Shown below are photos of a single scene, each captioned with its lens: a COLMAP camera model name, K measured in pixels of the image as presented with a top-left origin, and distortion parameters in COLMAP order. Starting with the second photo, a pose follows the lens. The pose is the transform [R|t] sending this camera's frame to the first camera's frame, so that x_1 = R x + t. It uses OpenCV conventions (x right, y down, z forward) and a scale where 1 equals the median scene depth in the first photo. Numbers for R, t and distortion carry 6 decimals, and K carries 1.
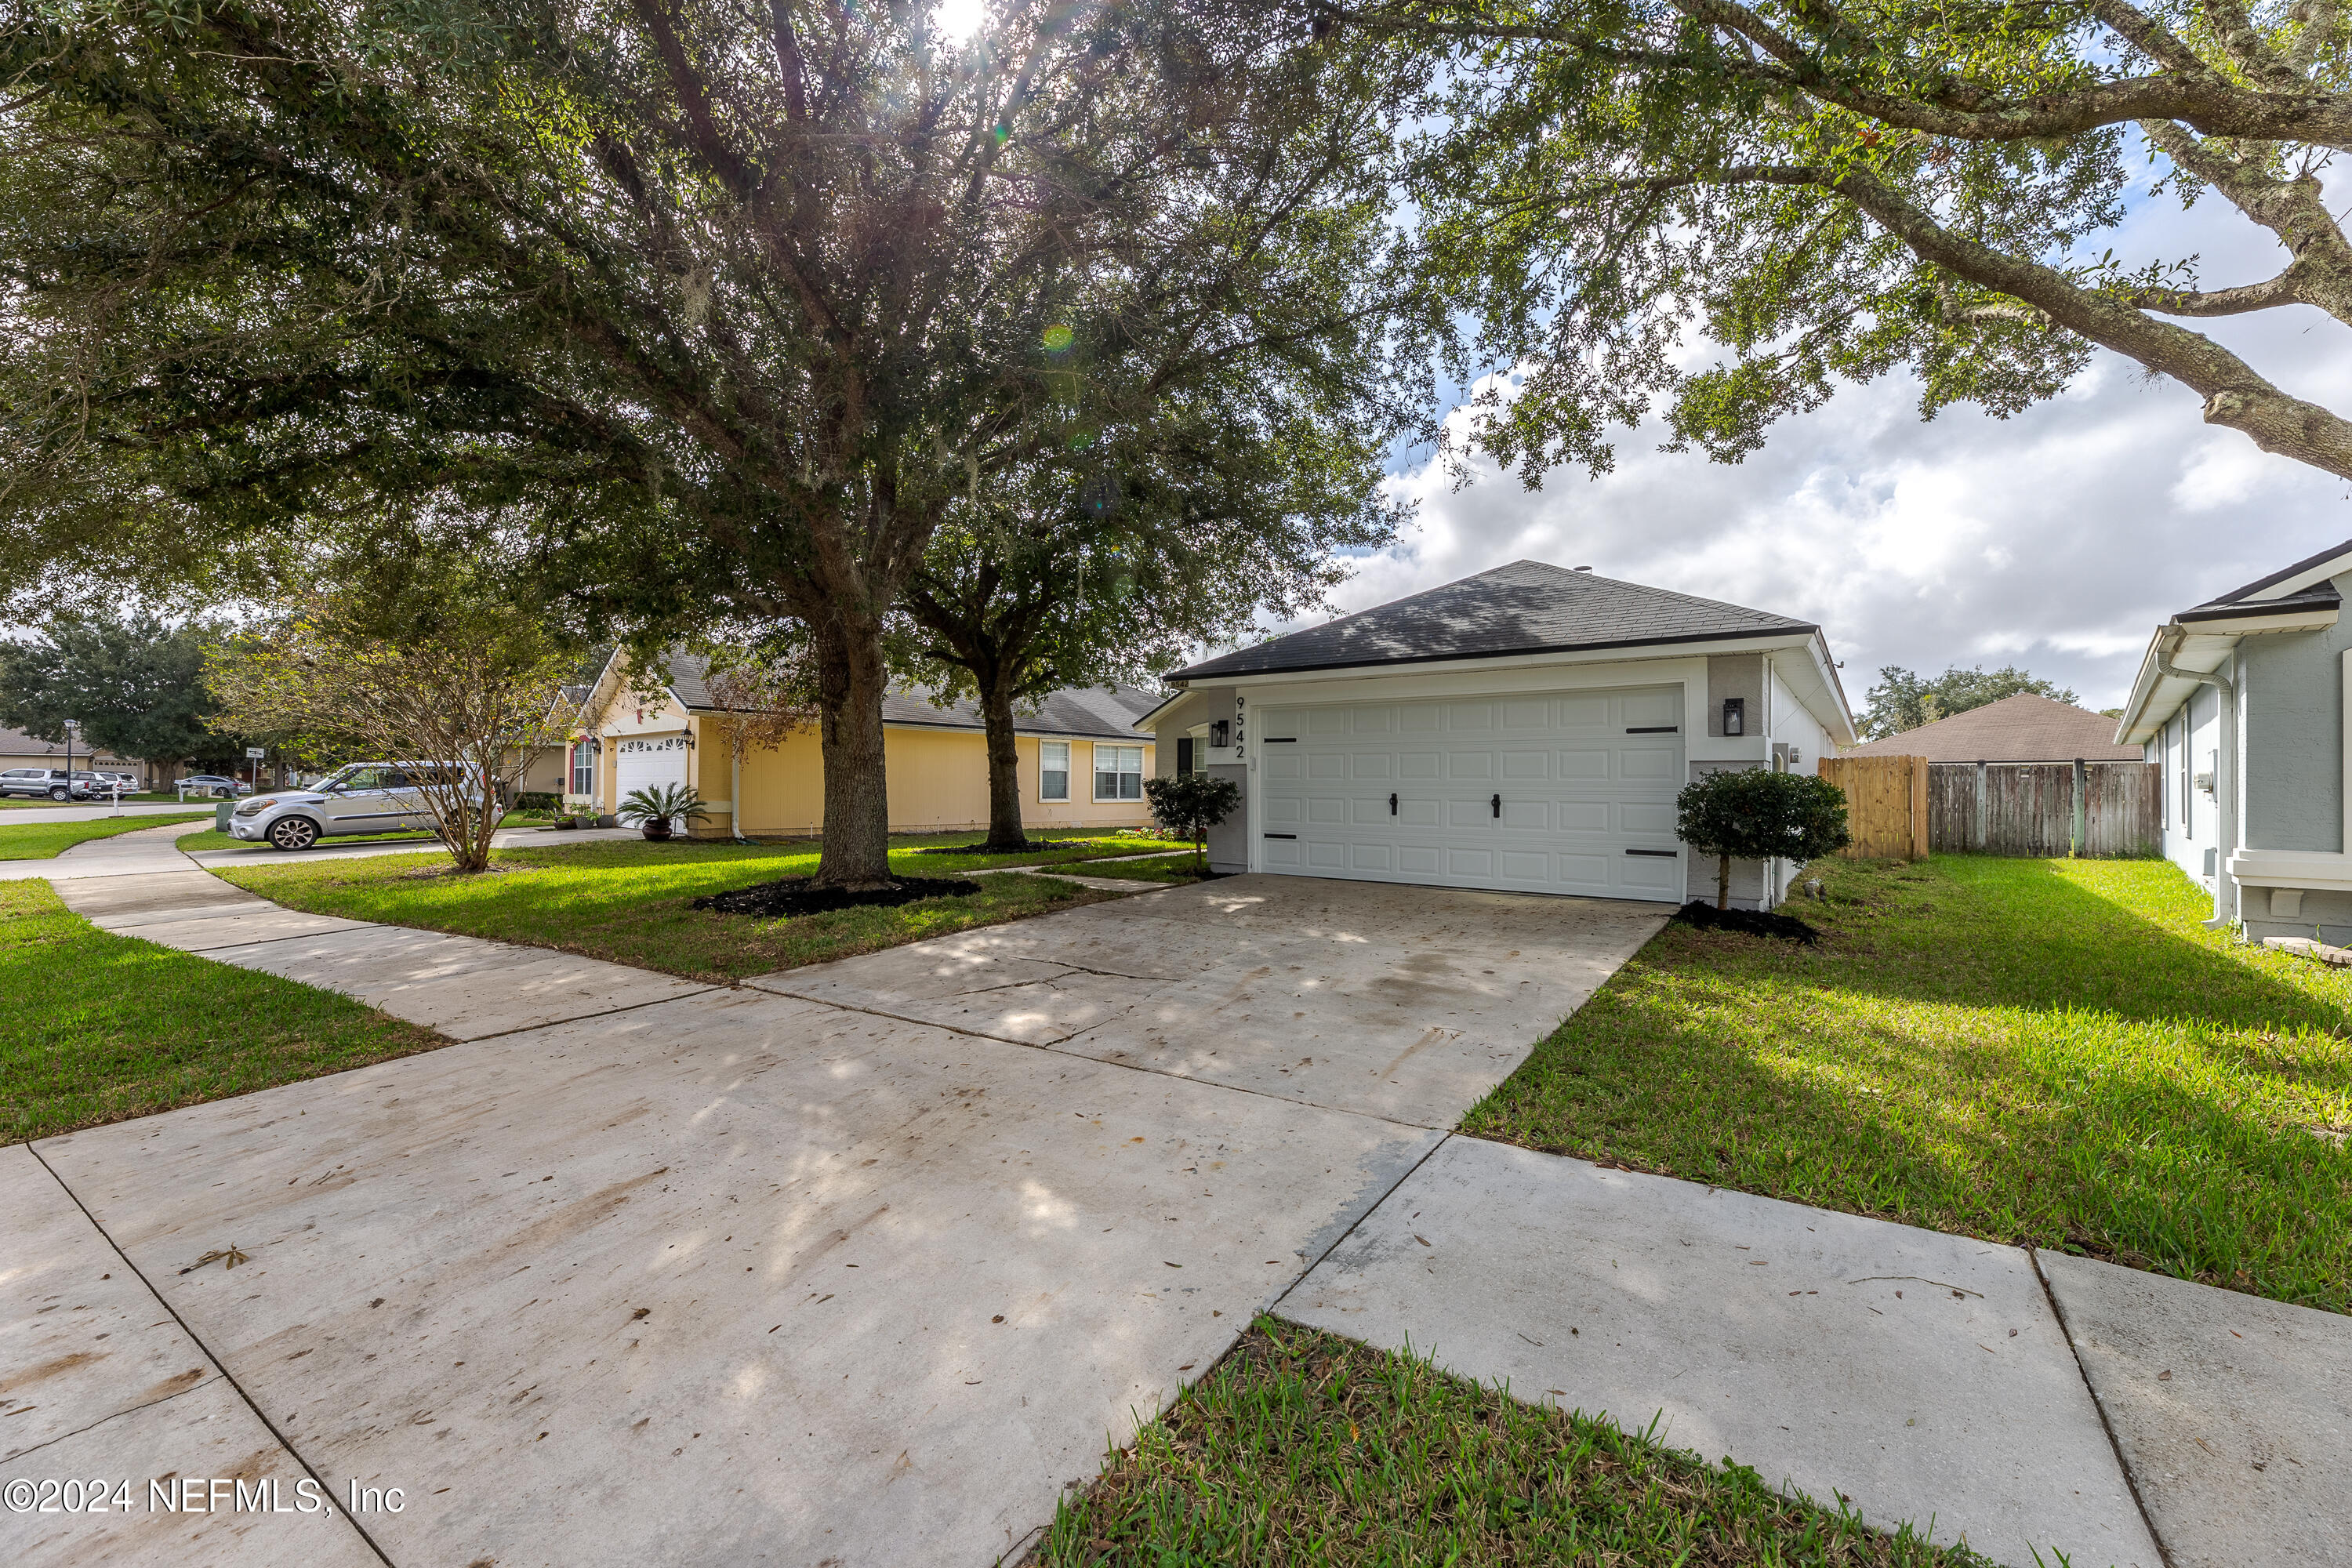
lens RADIAL K [[963.8, 0, 1178.6], [0, 963.8, 777.6], [0, 0, 1]] dist [0.004989, 0.001151]
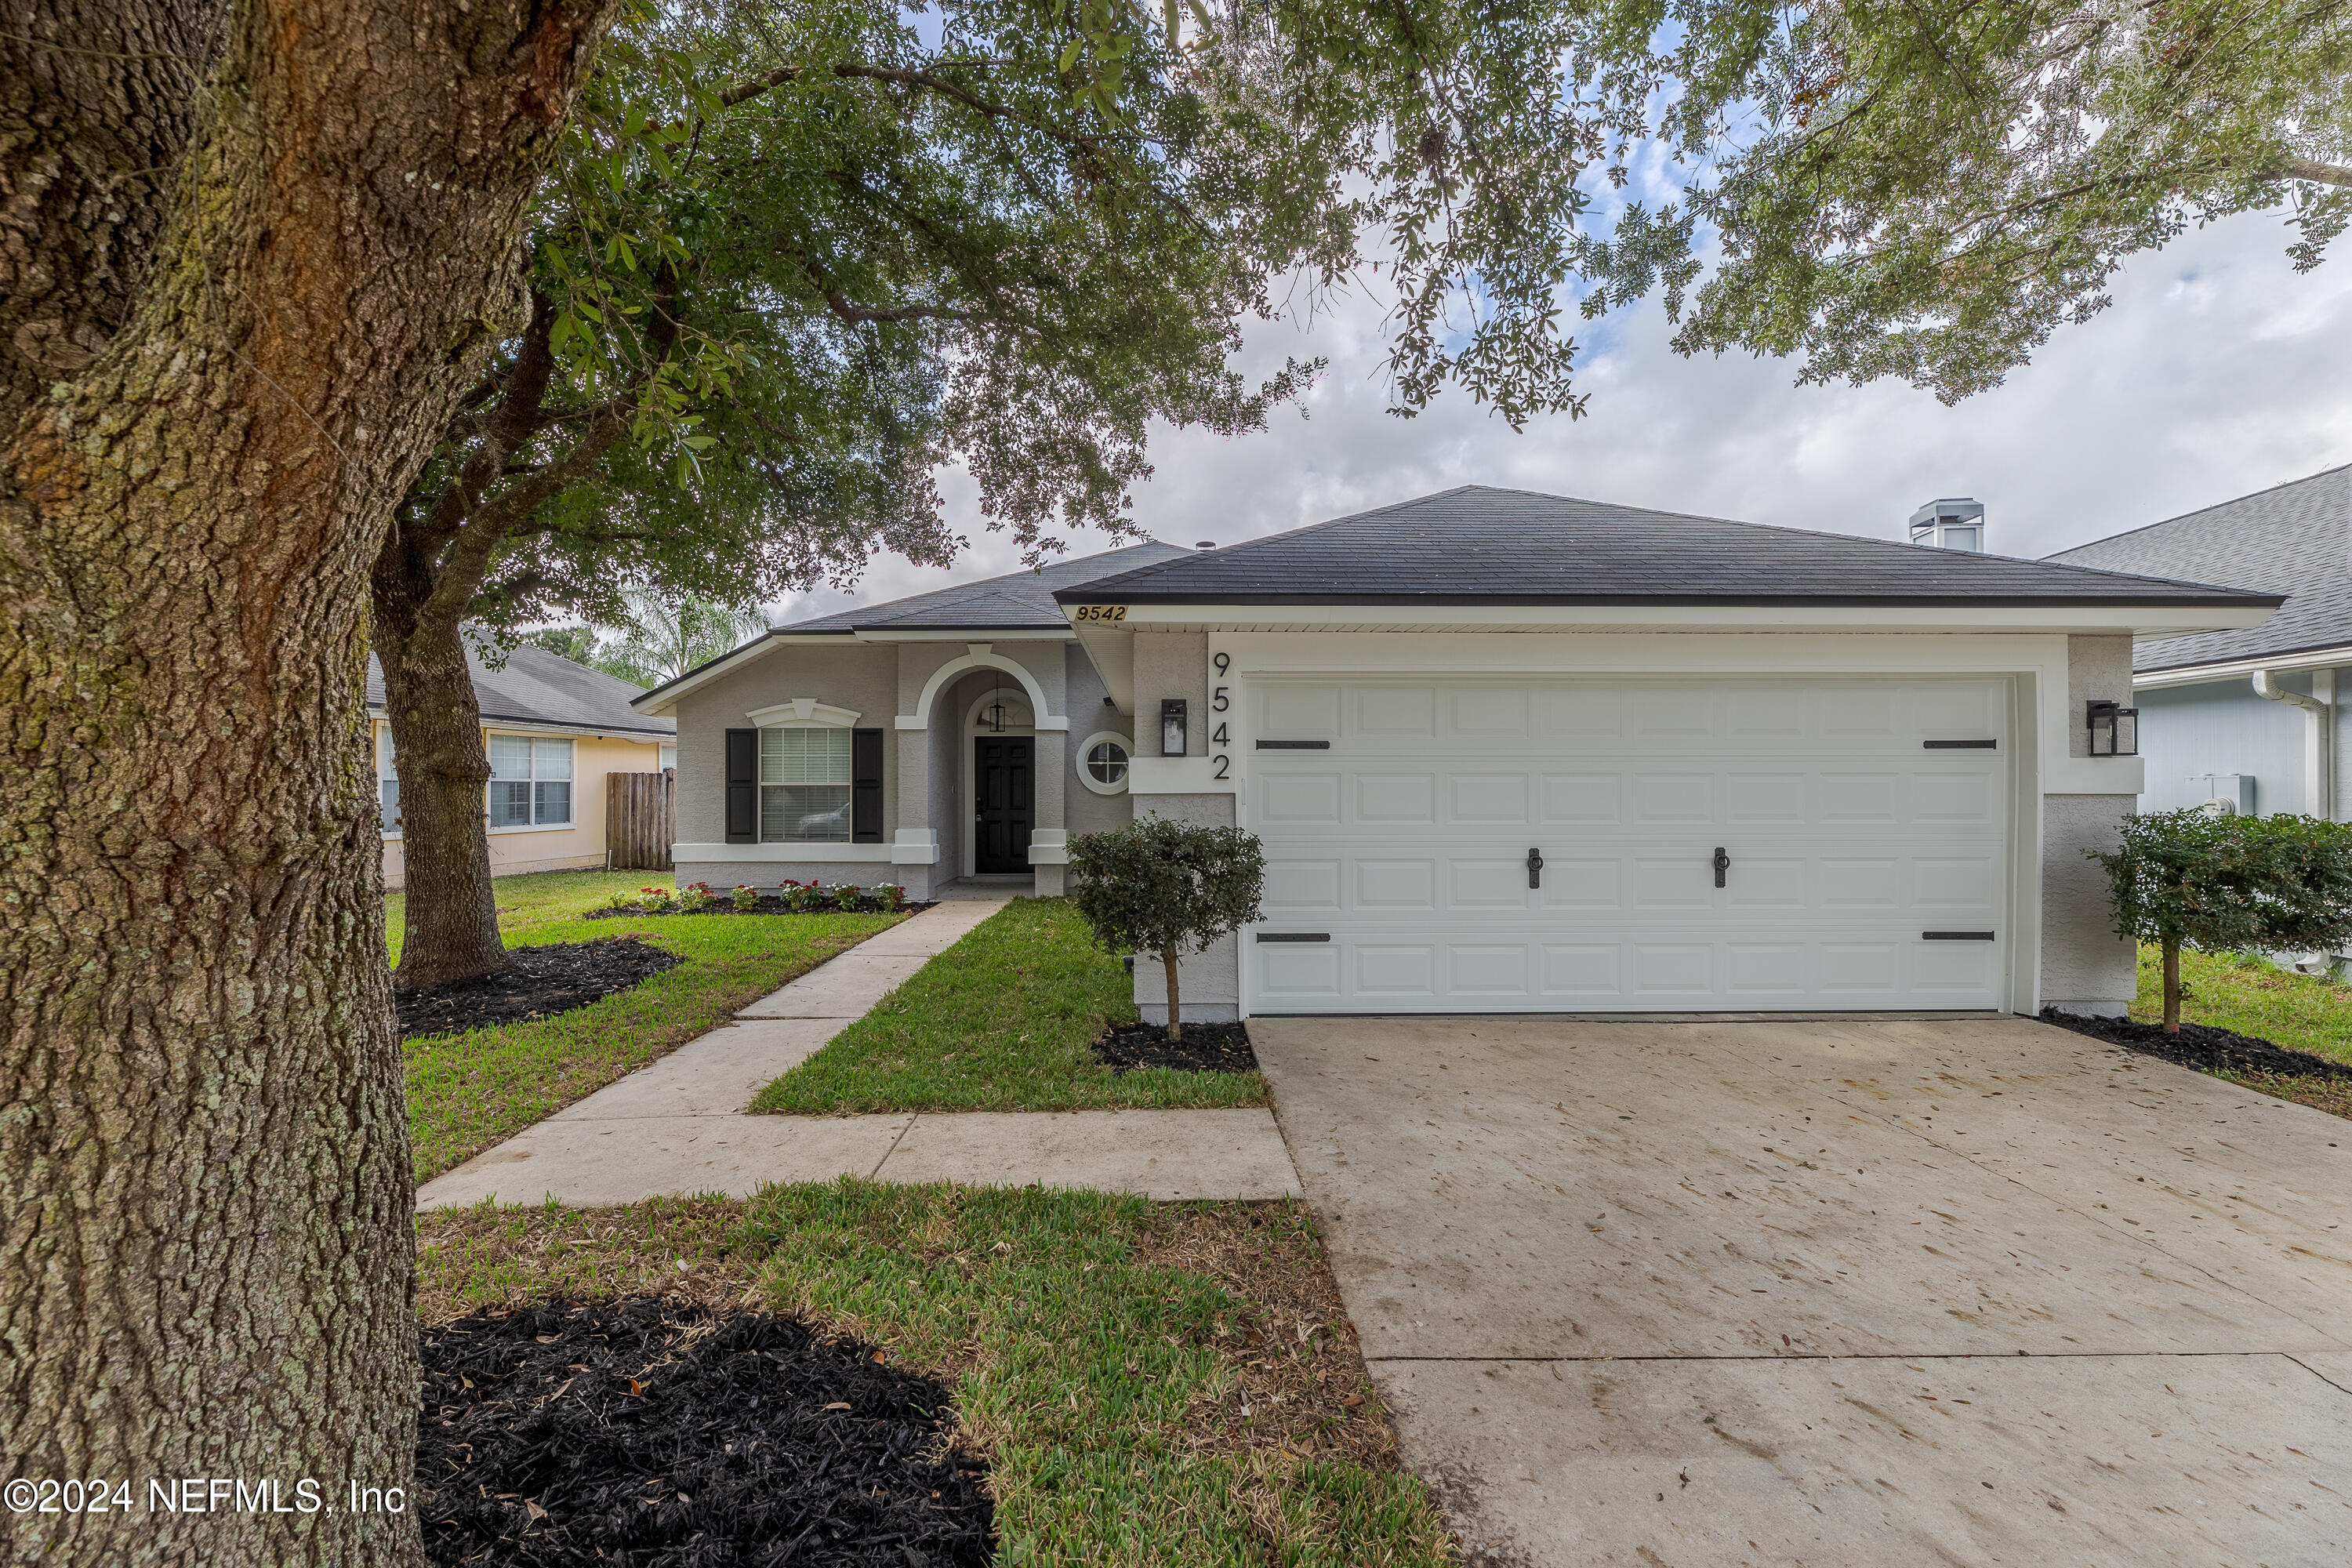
lens RADIAL K [[963.8, 0, 1174.4], [0, 963.8, 782.4], [0, 0, 1]] dist [0.004989, 0.001151]
pose [[0.793151, -0.007090, 0.608984, -0.244829], [0.000155, 0.999935, 0.011440, -0.024651], [-0.609025, -0.008979, 0.793100, 0.634423]]
